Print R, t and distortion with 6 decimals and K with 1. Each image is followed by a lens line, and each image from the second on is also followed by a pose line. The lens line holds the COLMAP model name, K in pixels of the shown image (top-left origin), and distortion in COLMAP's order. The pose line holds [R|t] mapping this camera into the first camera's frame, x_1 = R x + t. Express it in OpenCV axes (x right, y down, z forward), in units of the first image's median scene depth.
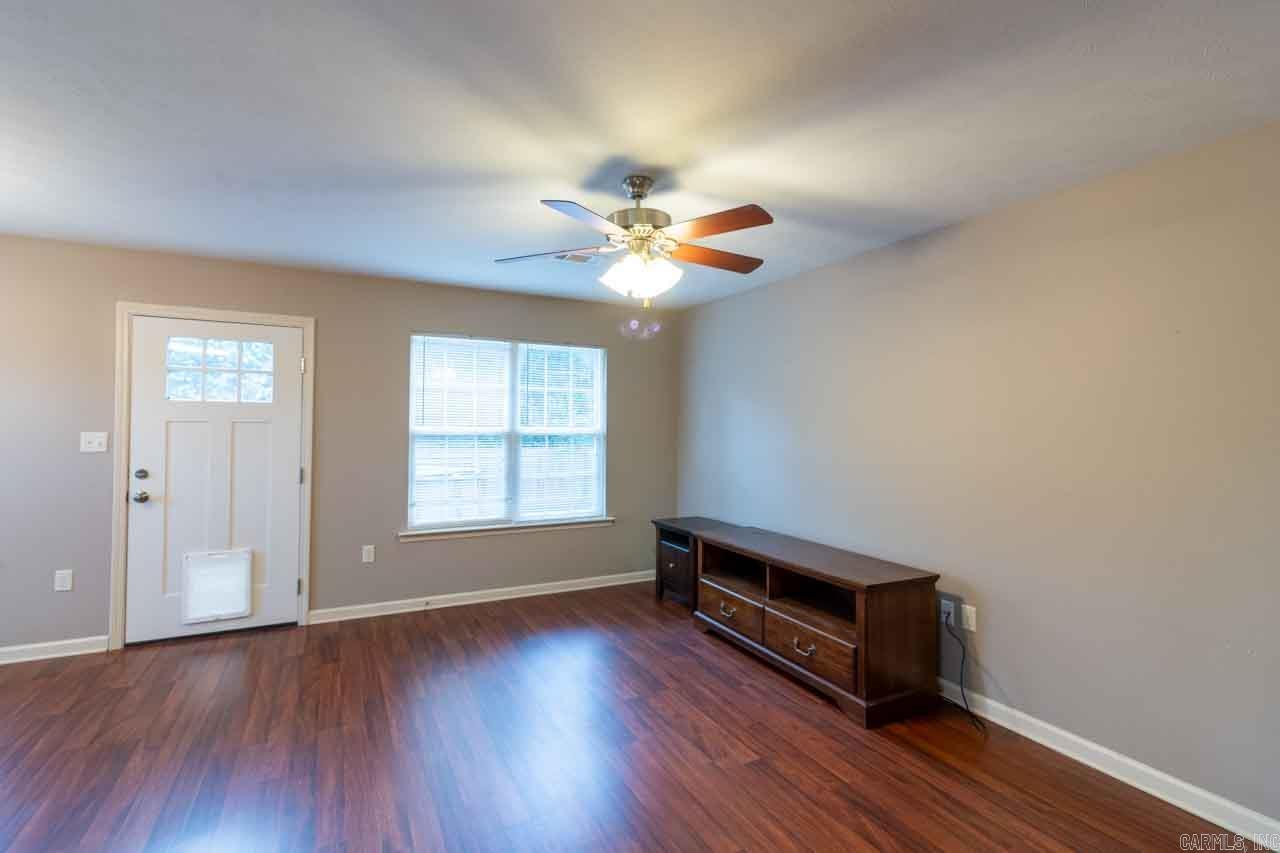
lens RADIAL K [[591.3, 0, 640.0], [0, 591.3, 417.0], [0, 0, 1]] dist [0.004736, 0.000885]
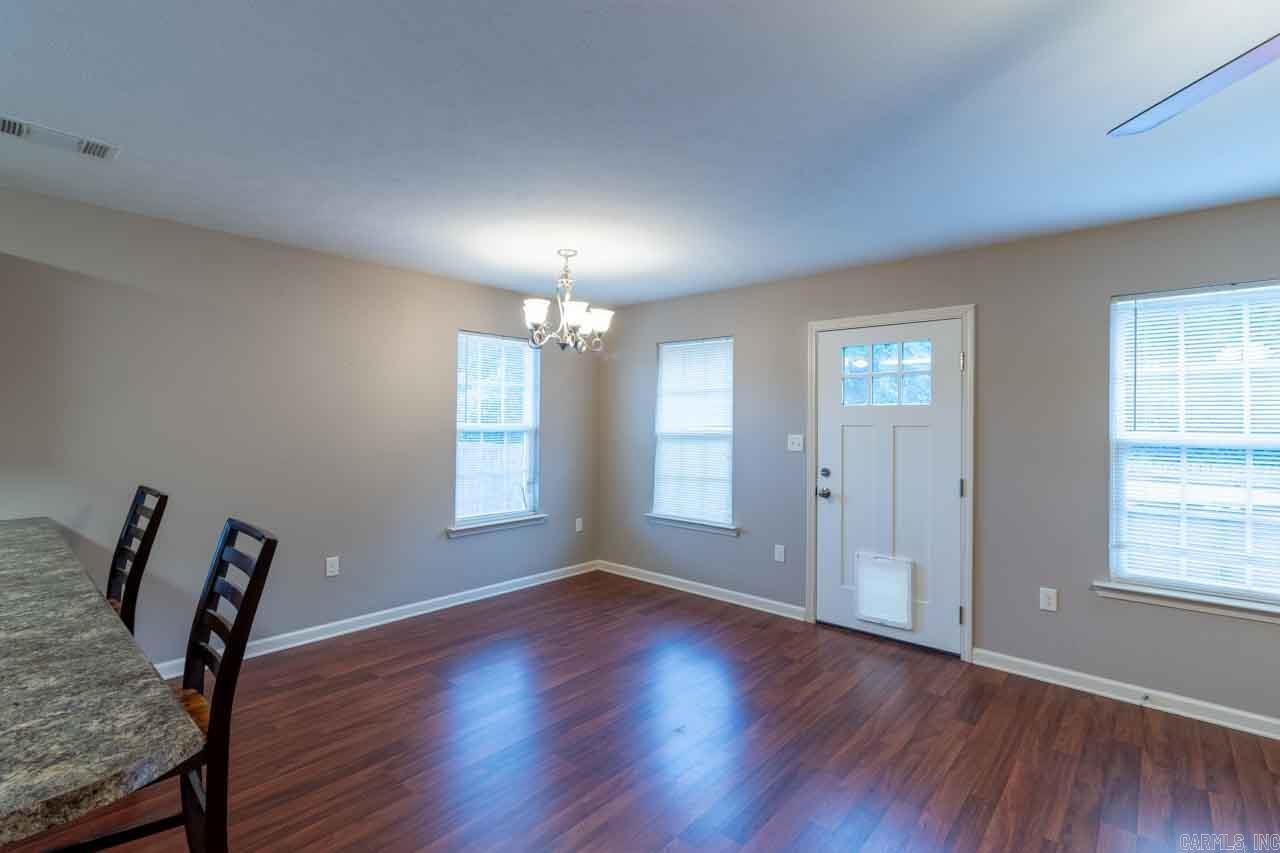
lens RADIAL K [[591.3, 0, 640.0], [0, 591.3, 417.0], [0, 0, 1]] dist [0.004736, 0.000885]
pose [[0.365346, -0.014074, -0.930765, 0.070286], [0.004992, 0.999901, -0.013160, 0.004528], [0.930858, 0.000162, 0.365380, 0.252857]]
